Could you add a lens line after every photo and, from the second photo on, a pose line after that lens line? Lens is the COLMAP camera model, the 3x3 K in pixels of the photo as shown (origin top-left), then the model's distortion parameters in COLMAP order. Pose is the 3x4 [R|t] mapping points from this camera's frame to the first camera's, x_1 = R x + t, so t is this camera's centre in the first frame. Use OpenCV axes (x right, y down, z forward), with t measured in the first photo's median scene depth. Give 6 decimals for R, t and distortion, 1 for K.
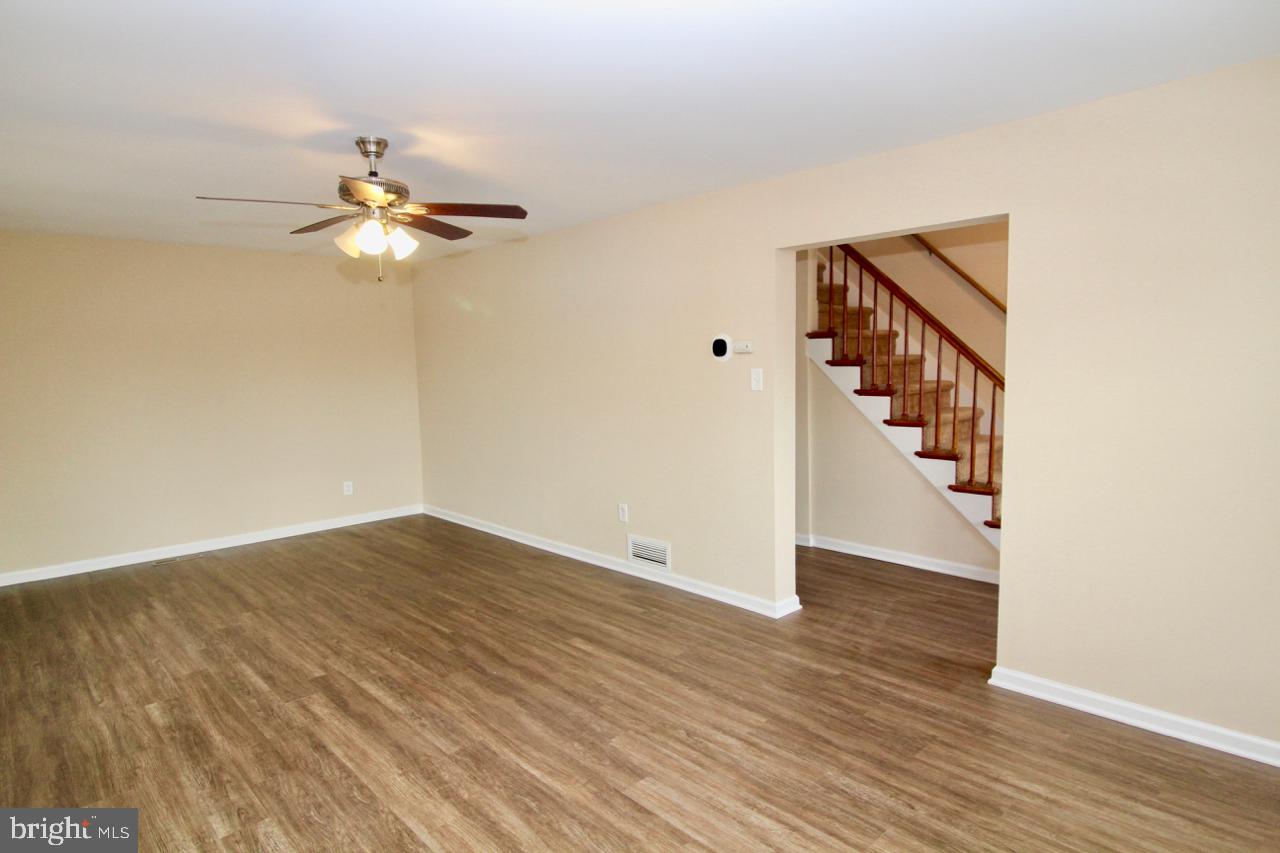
lens RADIAL K [[708.1, 0, 640.0], [0, 708.1, 426.5], [0, 0, 1]] dist [0.004828, -0.009038]
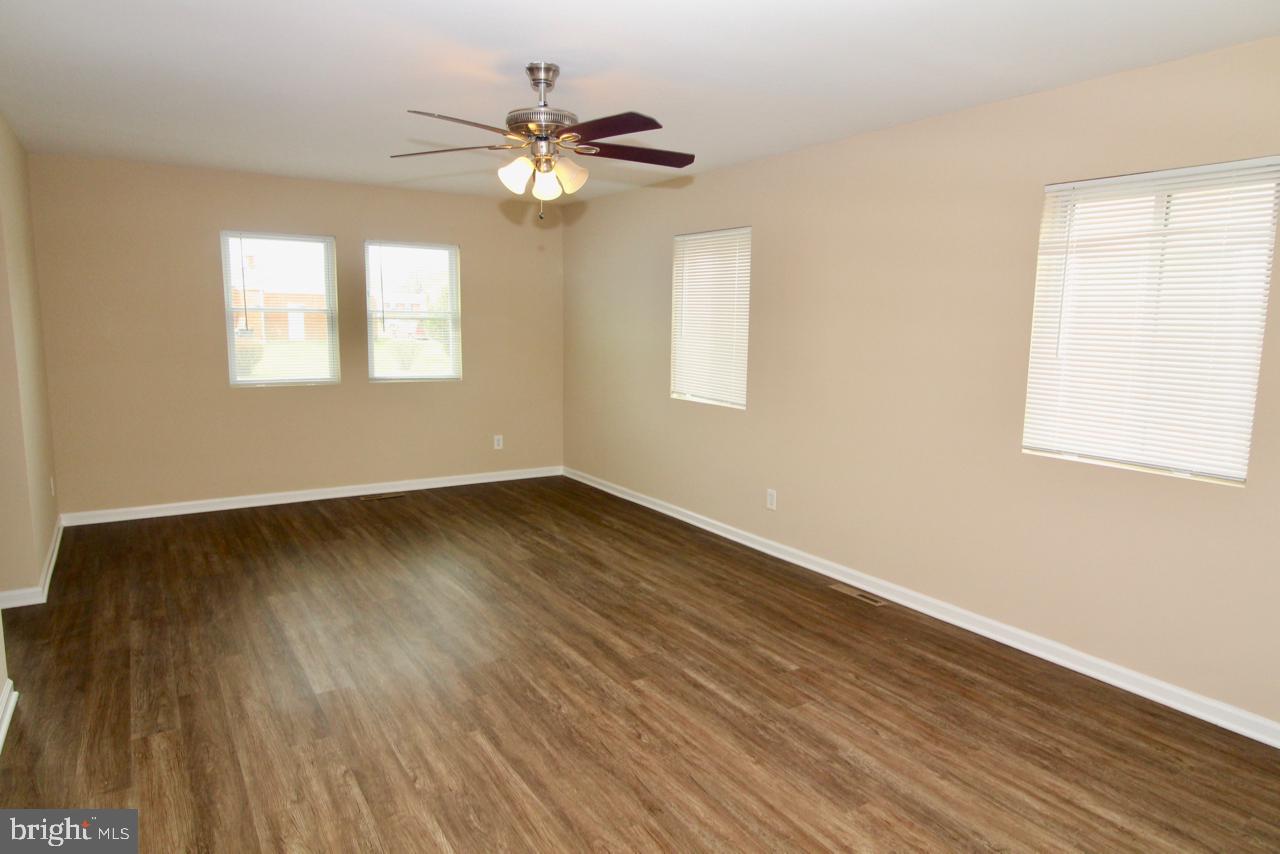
lens RADIAL K [[799.0, 0, 635.7], [0, 799.0, 429.1], [0, 0, 1]] dist [0.000217, -0.001573]
pose [[-0.979493, -0.020787, 0.200405, -0.617319], [0.026635, 0.972574, 0.231062, -0.158471], [-0.199711, 0.231661, -0.952076, 1.790636]]
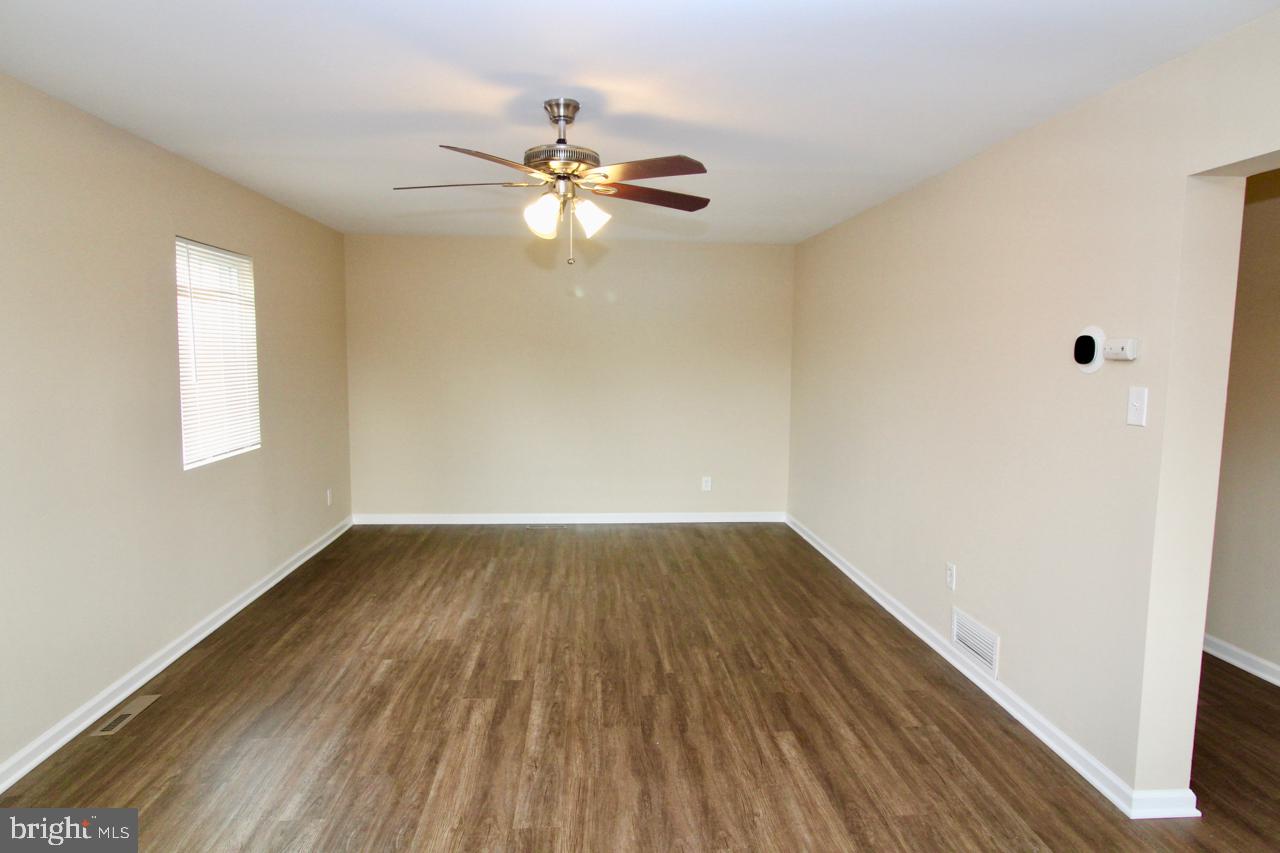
lens RADIAL K [[737.4, 0, 646.0], [0, 737.4, 423.0], [0, 0, 1]] dist [0.005482, -0.009809]
pose [[0.775186, 0.091751, -0.625034, 0.268797], [-0.088912, 0.995394, 0.035846, -0.044096], [0.625444, 0.027785, 0.779774, 0.312502]]
